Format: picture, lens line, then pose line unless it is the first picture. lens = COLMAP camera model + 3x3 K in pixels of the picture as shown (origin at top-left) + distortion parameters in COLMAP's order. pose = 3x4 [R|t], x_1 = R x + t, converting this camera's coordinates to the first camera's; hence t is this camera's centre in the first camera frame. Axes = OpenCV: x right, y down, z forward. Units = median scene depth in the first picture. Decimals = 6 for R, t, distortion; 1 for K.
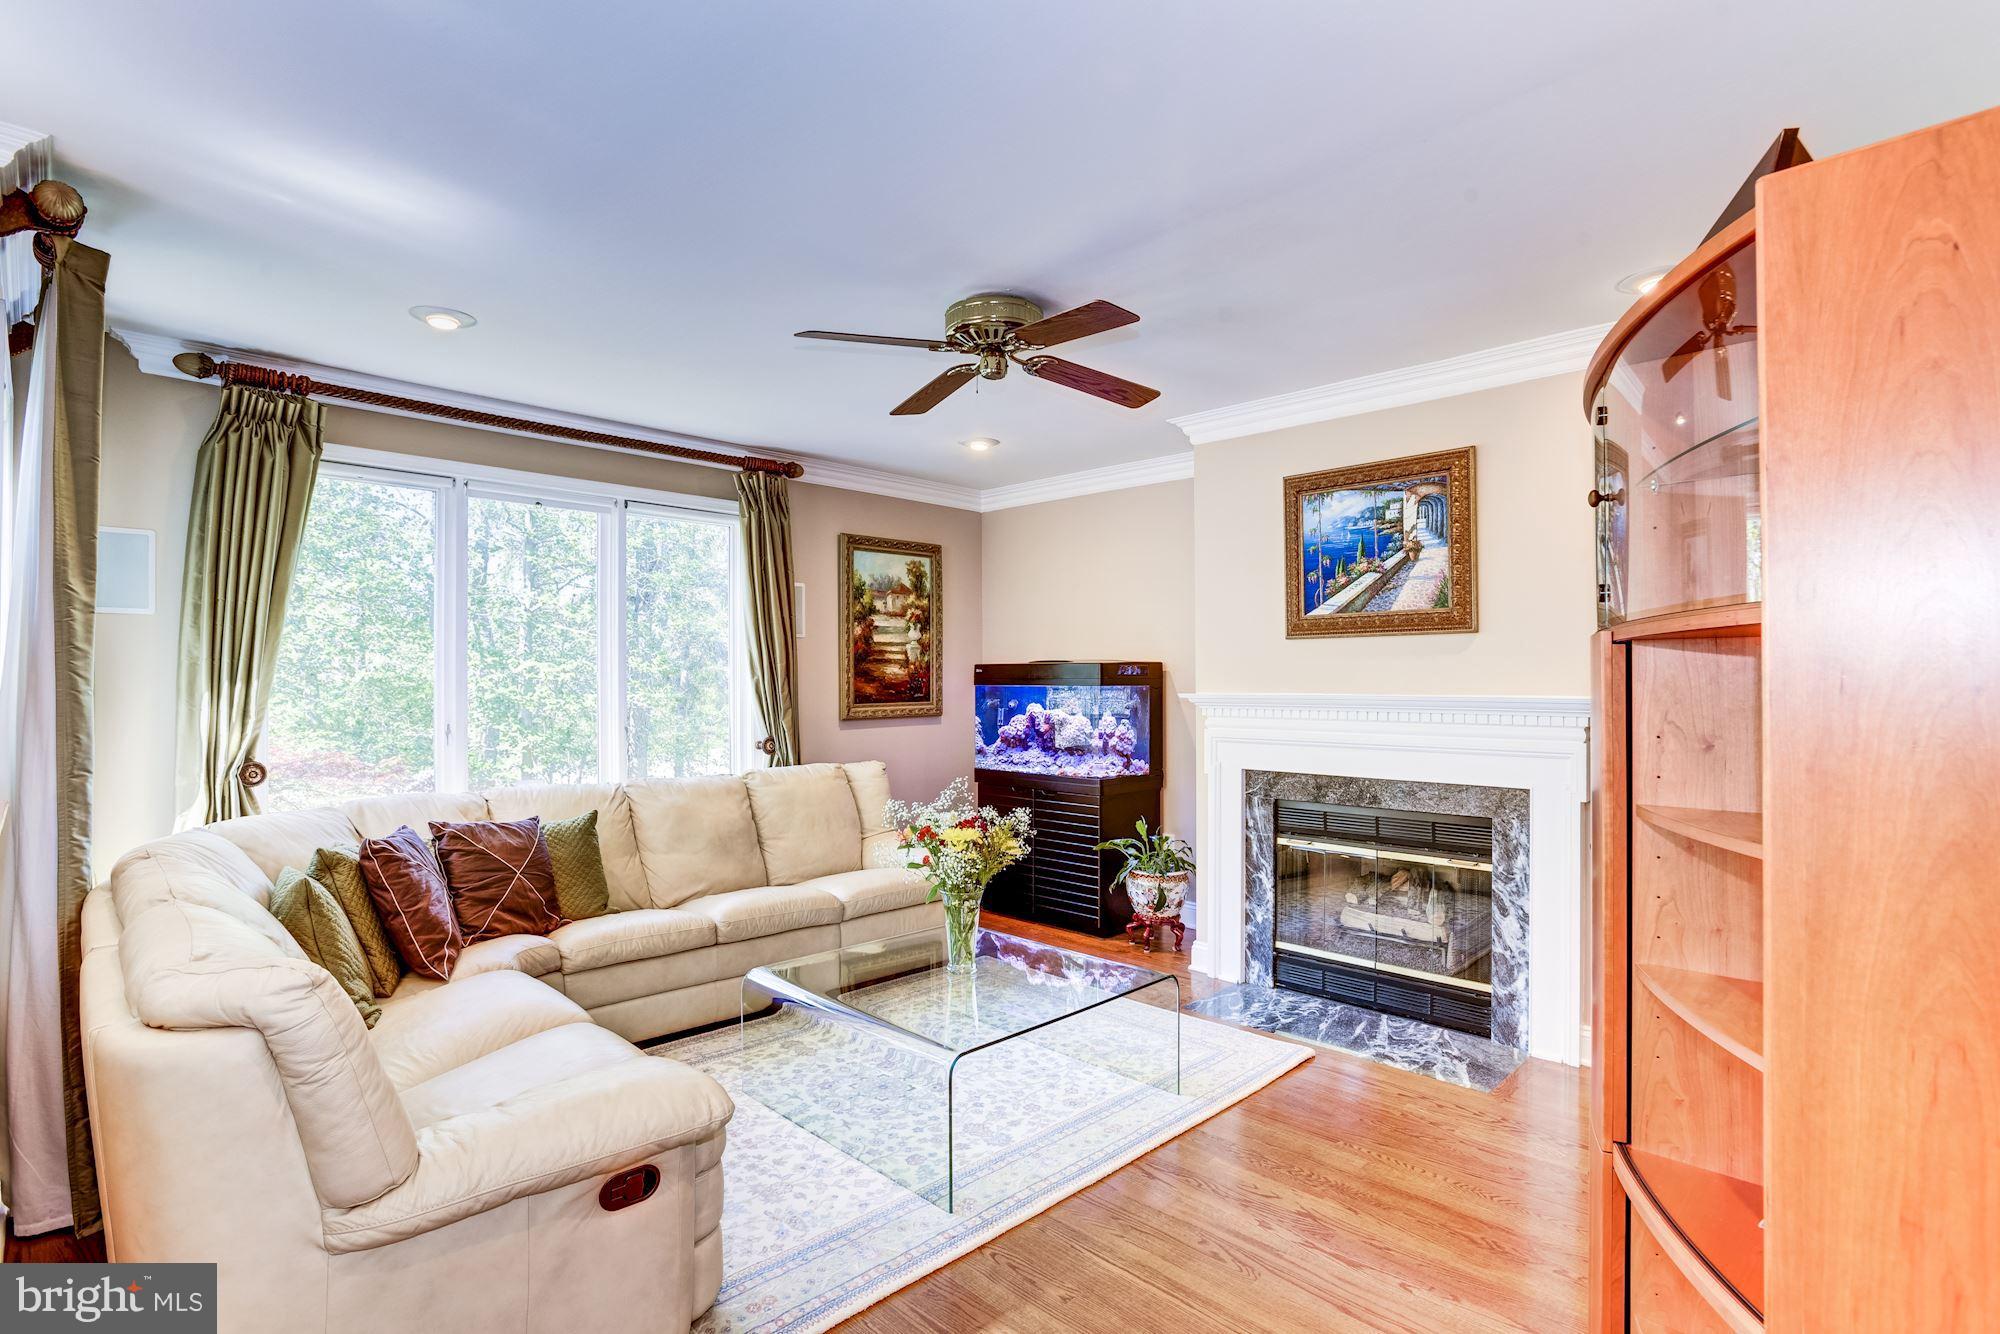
lens RADIAL K [[968.6, 0, 979.4], [0, 968.6, 669.4], [0, 0, 1]] dist [-0.029860, 0.003533]
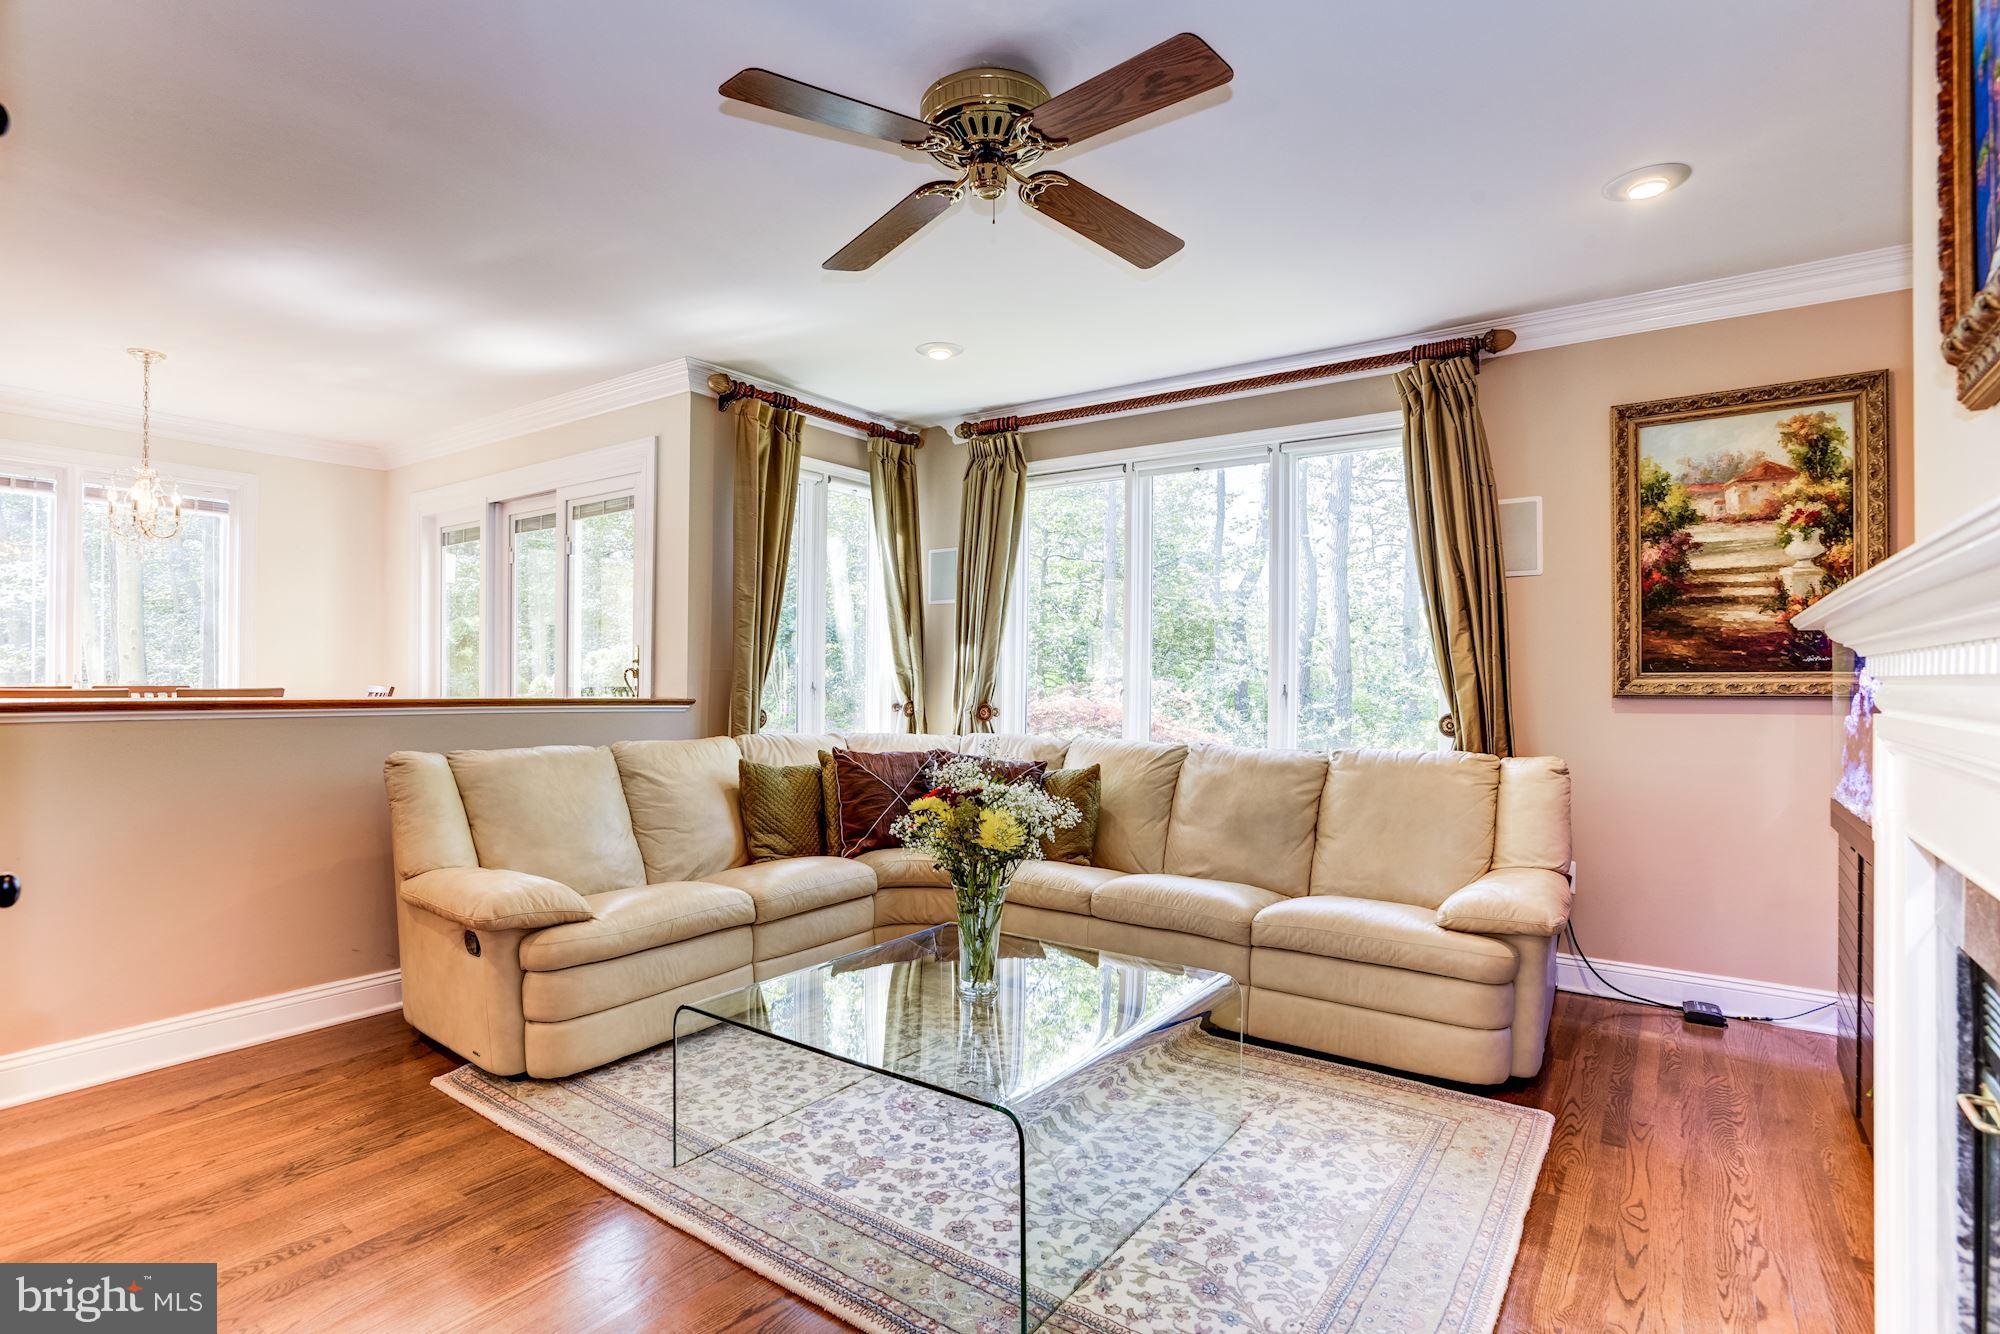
lens RADIAL K [[968.6, 0, 1001.2], [0, 968.6, 669.8], [0, 0, 1]] dist [-0.029860, 0.003533]
pose [[0.181593, -0.005387, -0.983359, 0.417533], [0.005198, 0.999976, -0.004518, 0.035784], [0.983360, -0.004291, 0.181617, 0.499268]]
